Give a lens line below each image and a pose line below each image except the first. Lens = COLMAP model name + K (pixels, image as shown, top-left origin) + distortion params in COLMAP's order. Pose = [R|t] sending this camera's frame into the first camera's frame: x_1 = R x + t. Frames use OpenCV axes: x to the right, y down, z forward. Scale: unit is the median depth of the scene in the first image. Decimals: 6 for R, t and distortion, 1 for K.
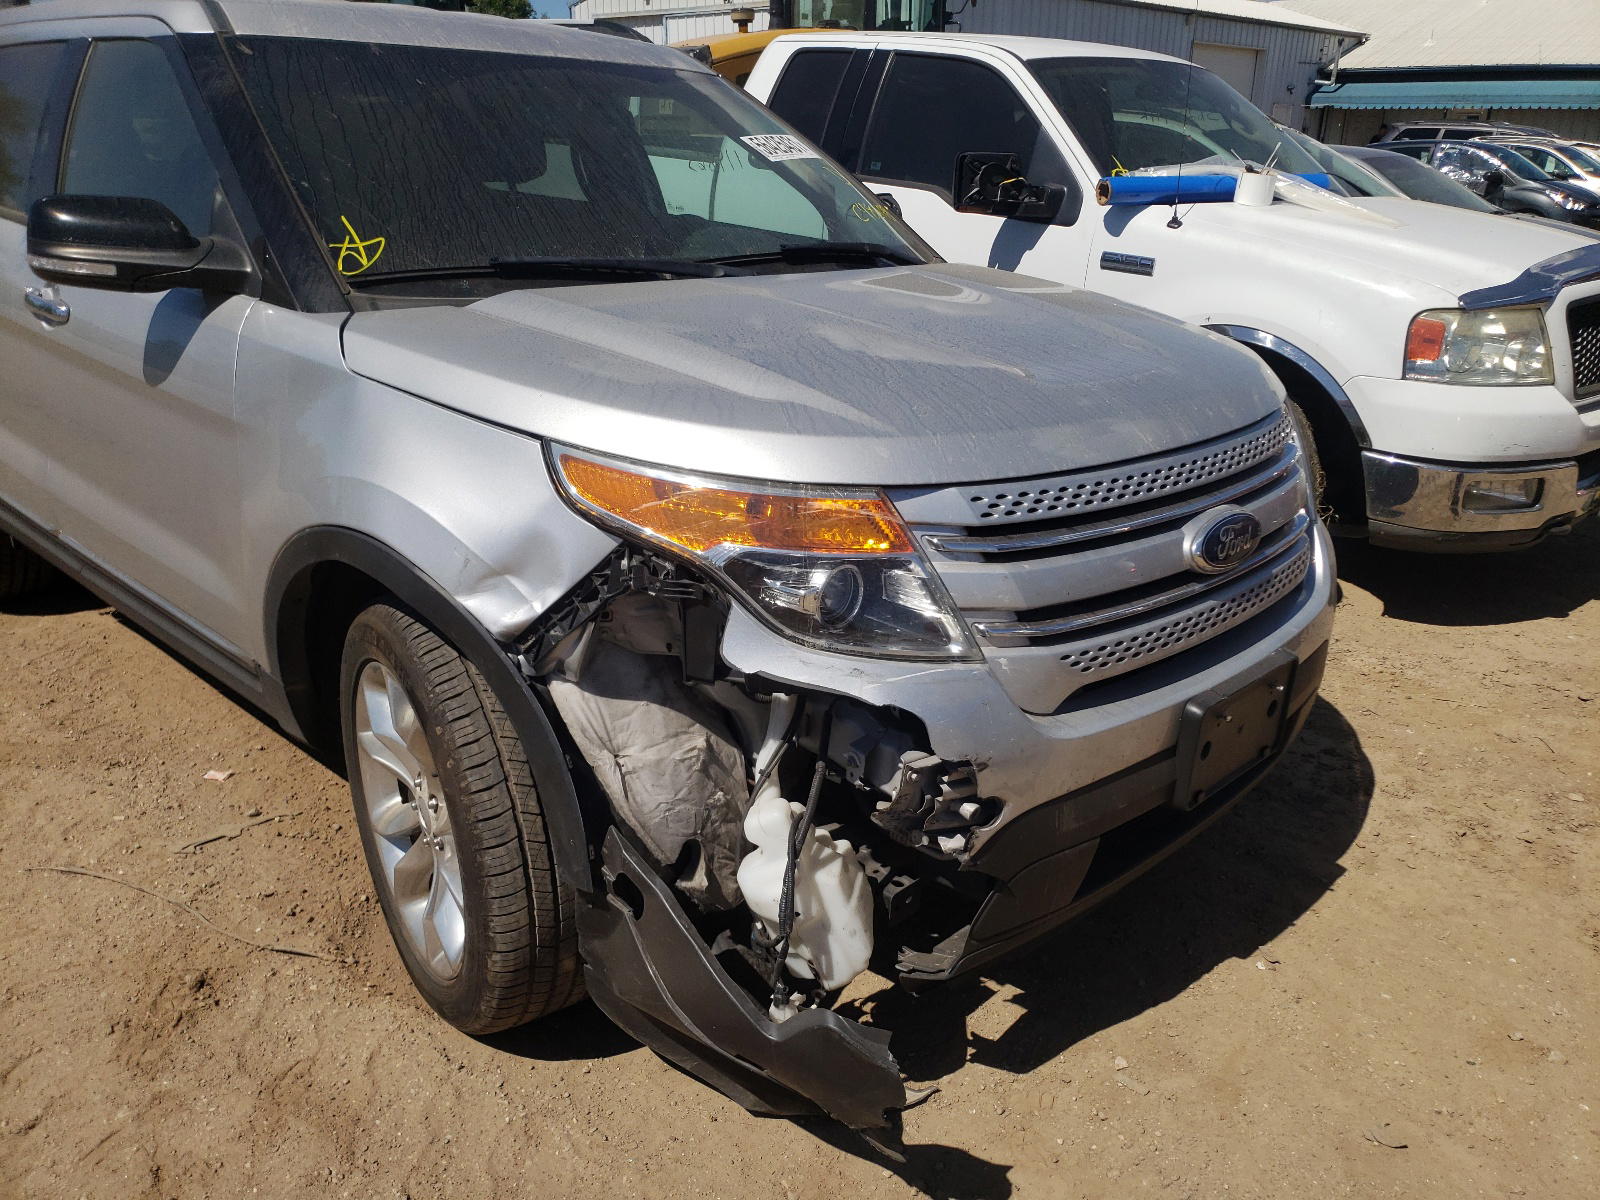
lens RADIAL K [[1199.9, 0, 829.3], [0, 1199.9, 599.5], [0, 0, 1]] dist [-0.036351, 0.050100]
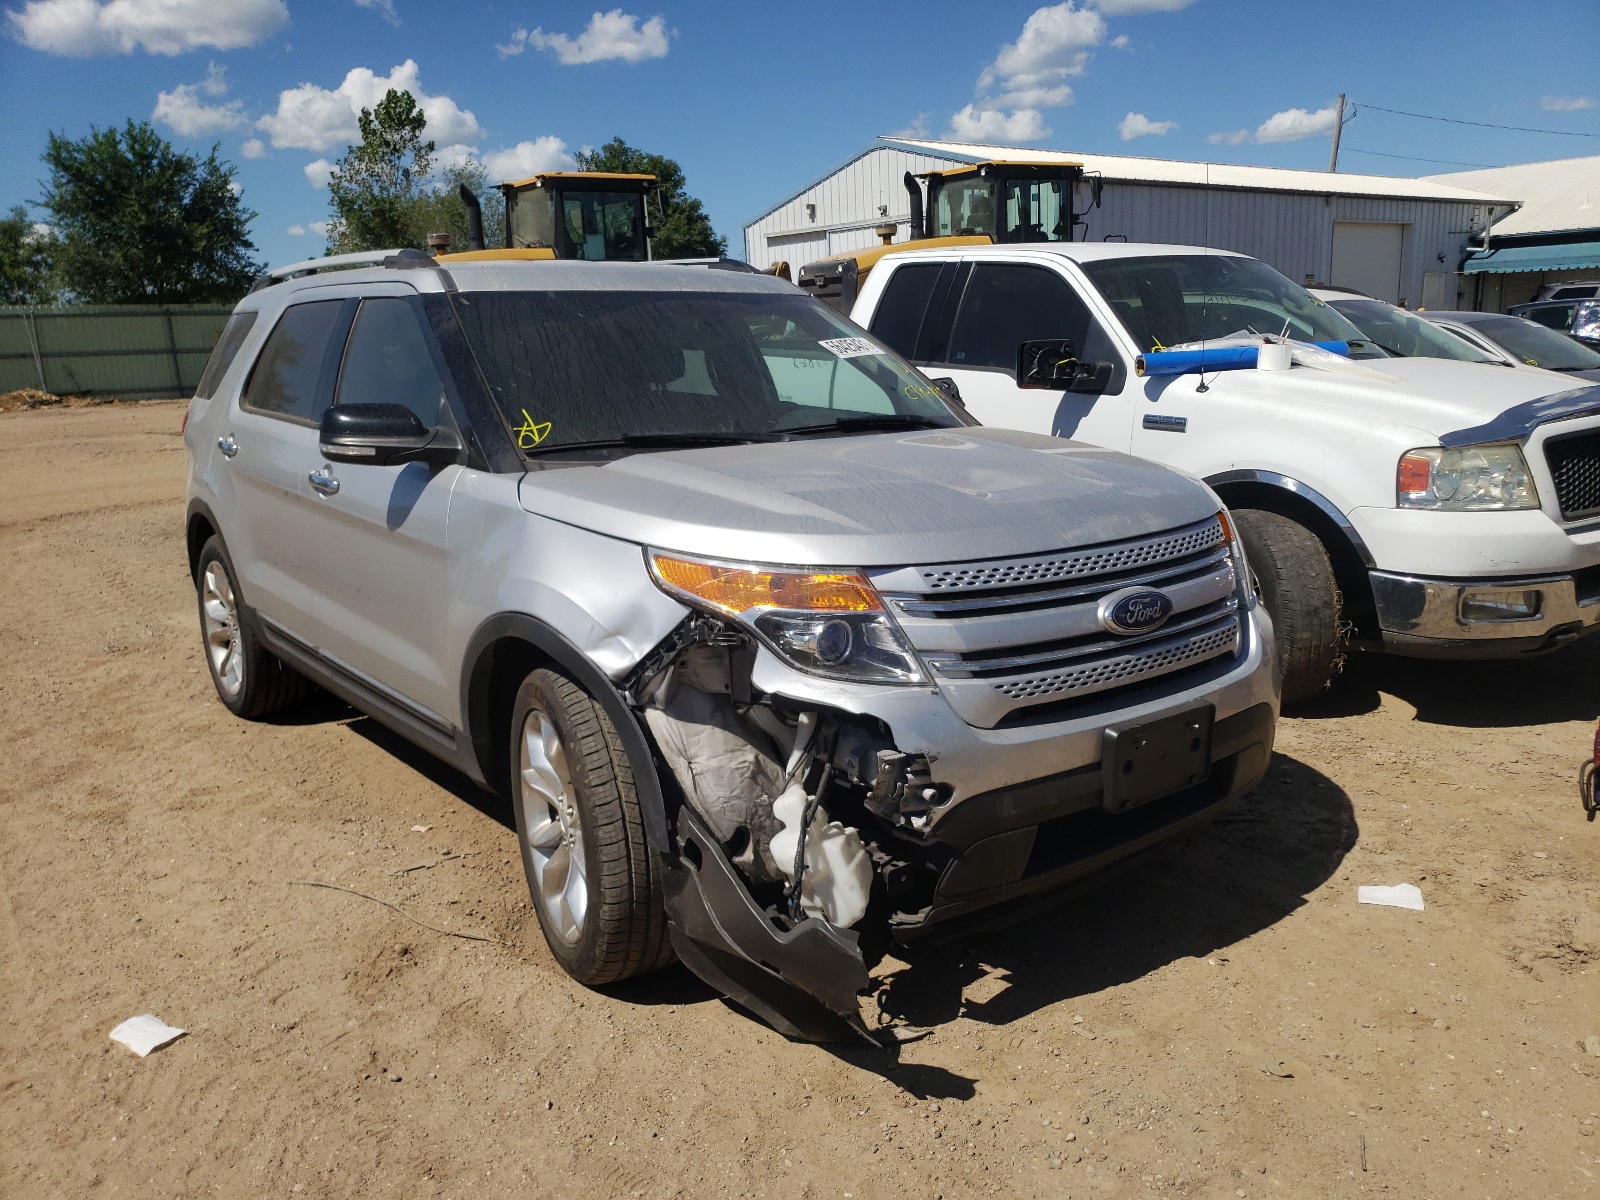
lens RADIAL K [[1181.7, 0, 823.7], [0, 1181.7, 601.0], [0, 0, 1]] dist [-0.006859, -0.006579]
pose [[0.989370, -0.022692, -0.143638, 0.155552], [0.001529, 0.989318, -0.145763, 0.120126], [0.145412, 0.143994, 0.978837, -0.321068]]
